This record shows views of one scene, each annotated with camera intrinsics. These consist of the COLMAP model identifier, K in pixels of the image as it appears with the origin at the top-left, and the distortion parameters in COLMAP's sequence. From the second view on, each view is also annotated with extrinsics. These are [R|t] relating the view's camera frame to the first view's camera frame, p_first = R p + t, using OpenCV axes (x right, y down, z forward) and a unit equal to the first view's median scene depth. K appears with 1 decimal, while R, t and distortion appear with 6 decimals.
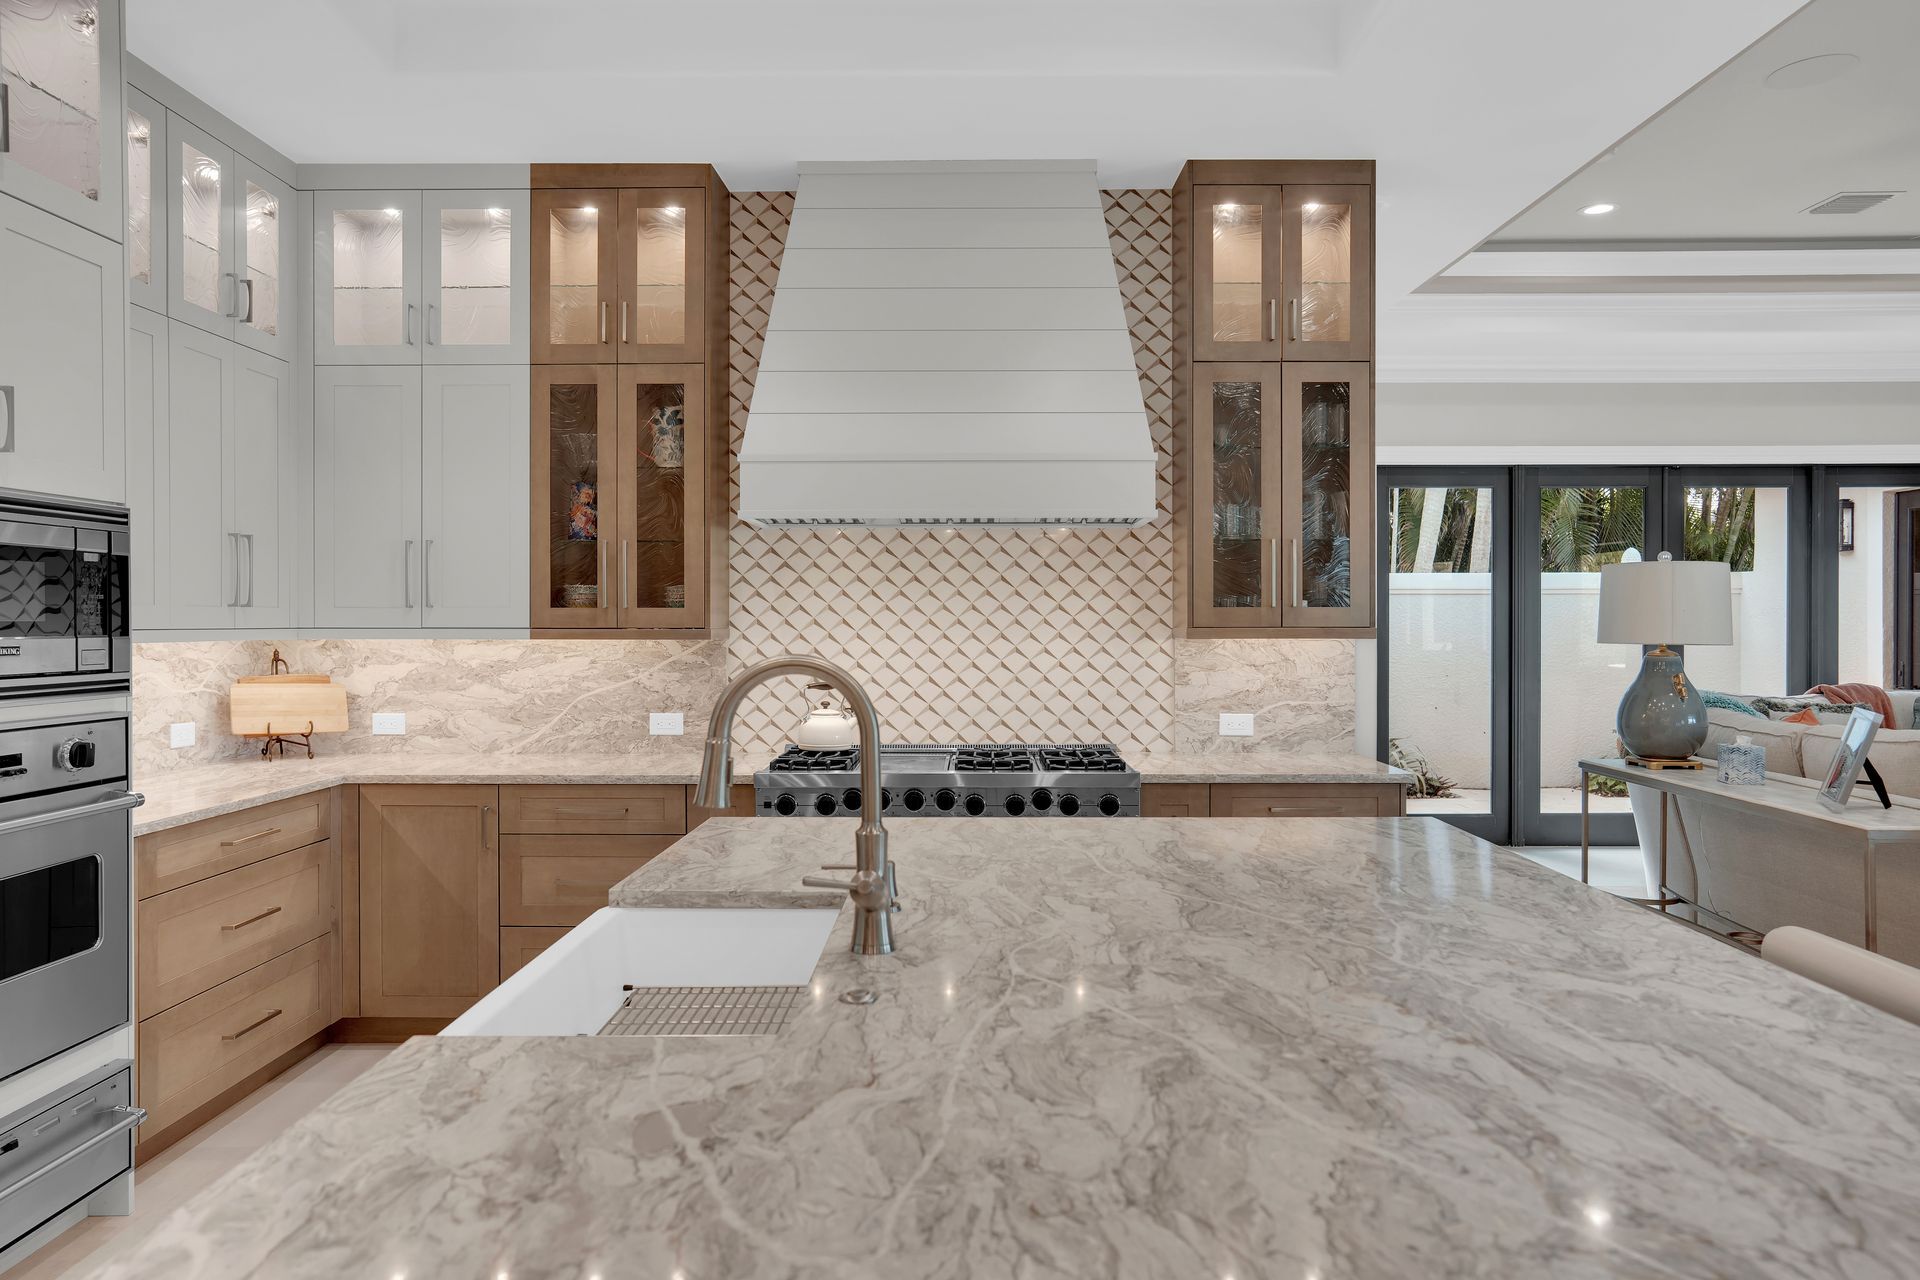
lens RADIAL K [[1252.8, 0, 961.0], [0, 1252.8, 625.0], [0, 0, 1]] dist [-0.019083, 0.007213]
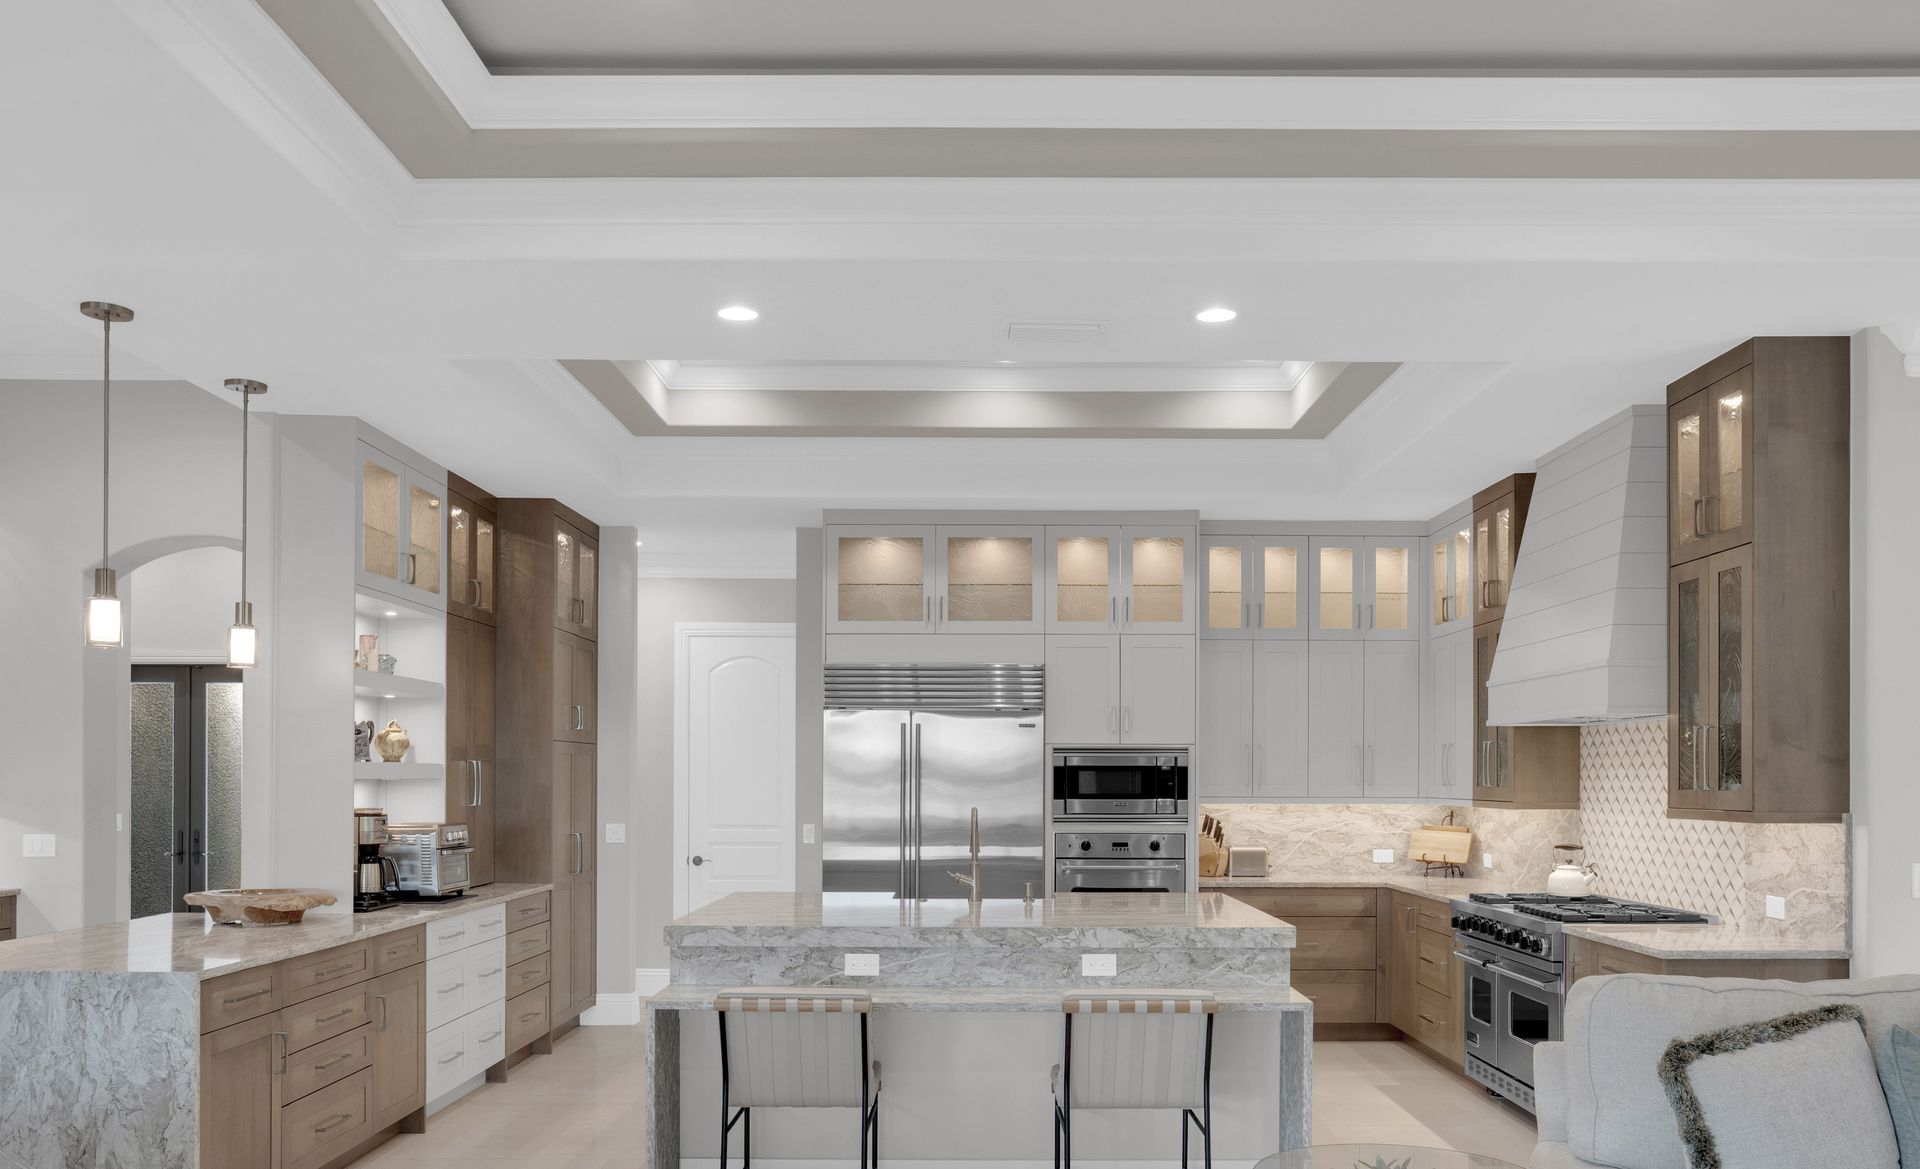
lens RADIAL K [[1530.0, 0, 997.2], [0, 1530.0, 772.5], [0, 0, 1]] dist [-0.033373, -0.000921]
pose [[0.021970, -0.002773, -0.999755, 1.411658], [-0.006095, 0.999977, -0.002907, -0.020393], [0.999740, 0.006157, 0.021952, 0.354645]]
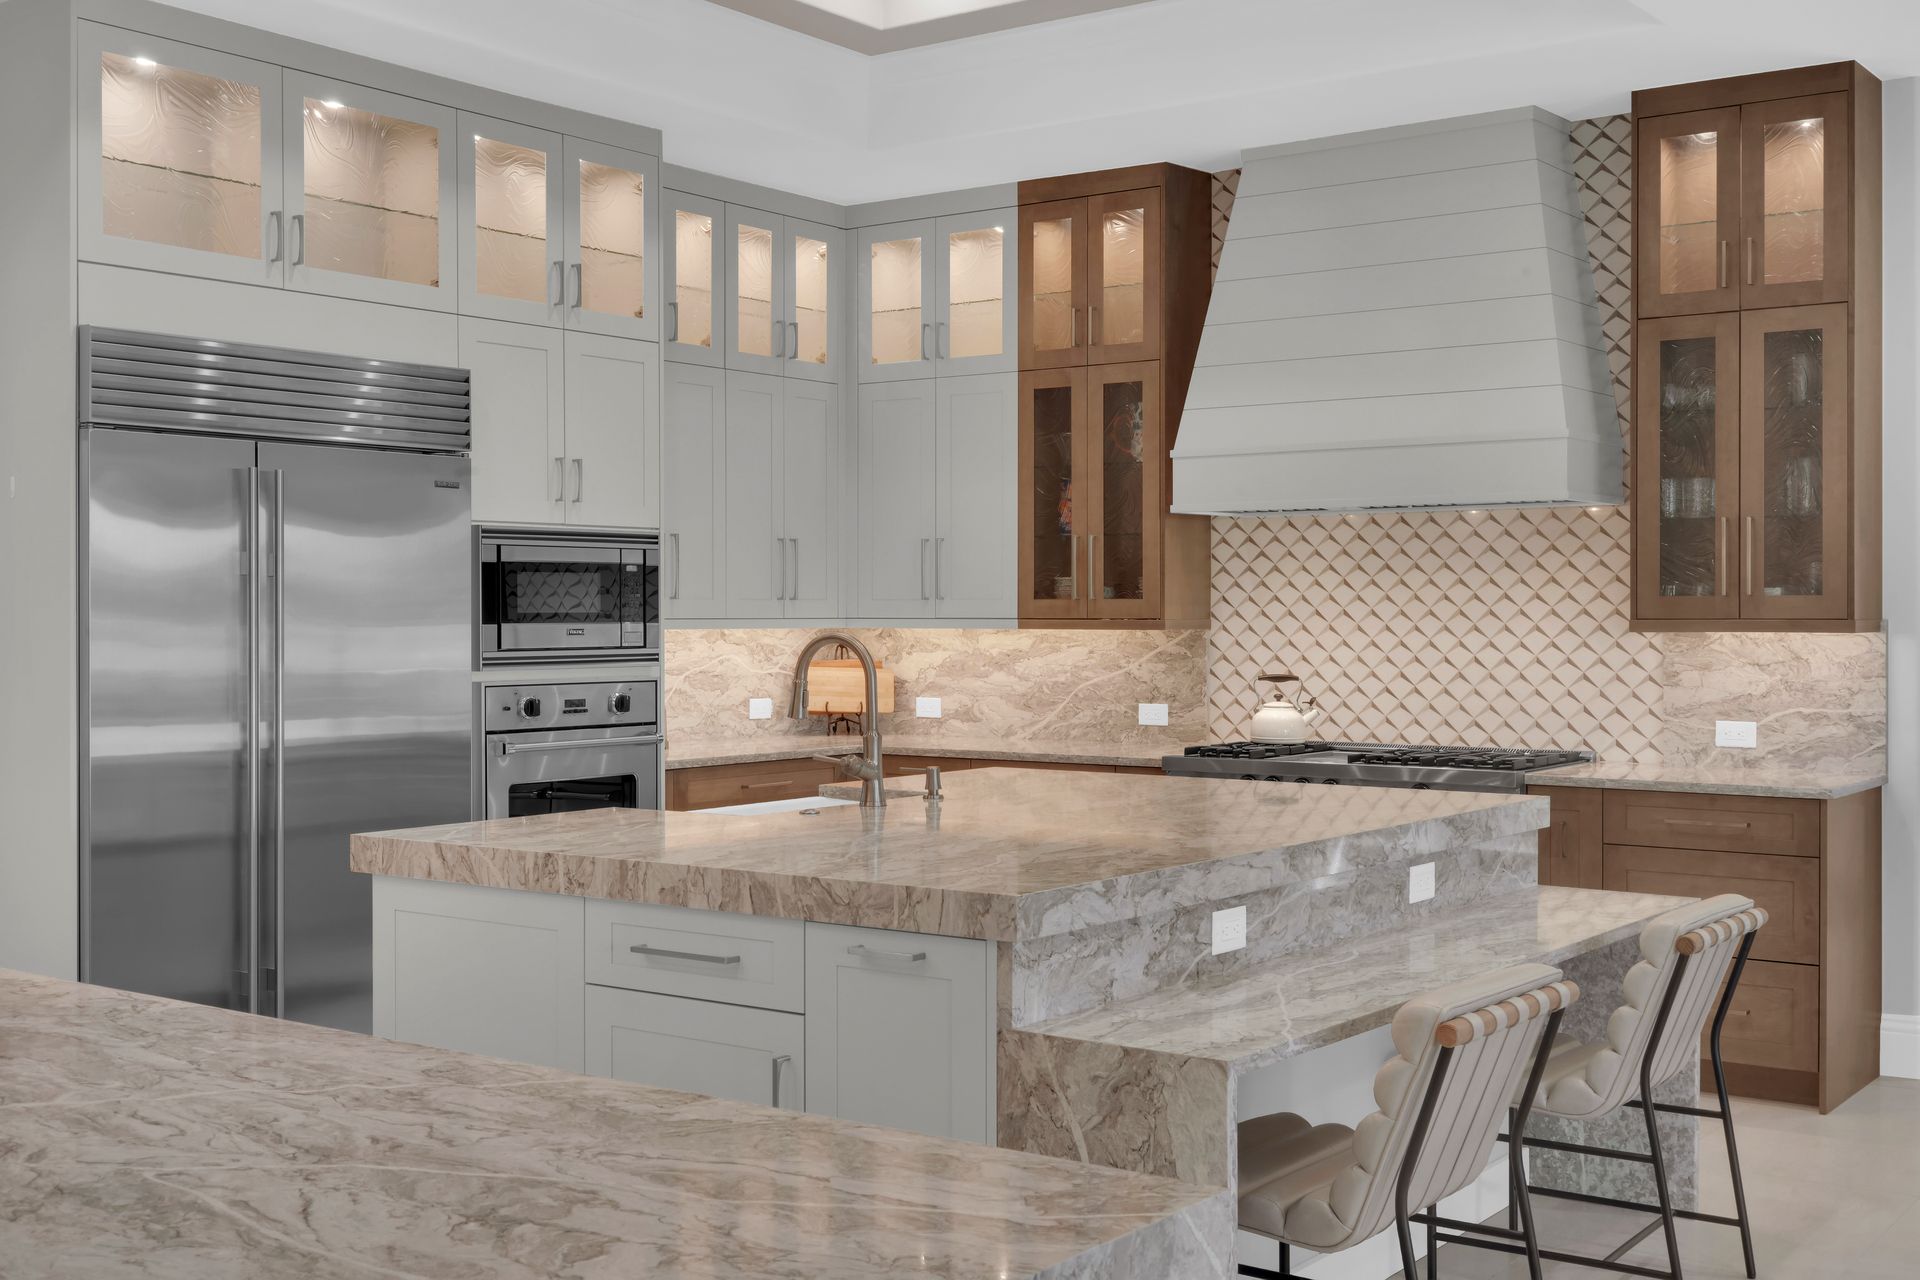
lens RADIAL K [[2135.3, 0, 959.7], [0, 2135.3, 631.8], [0, 0, 1]] dist [0.005144, 0.000000]
pose [[0.813331, 0.005479, -0.581775, 0.633532], [-0.001349, 0.999971, 0.007532, 0.000175], [0.581799, -0.005341, 0.813315, -0.479757]]
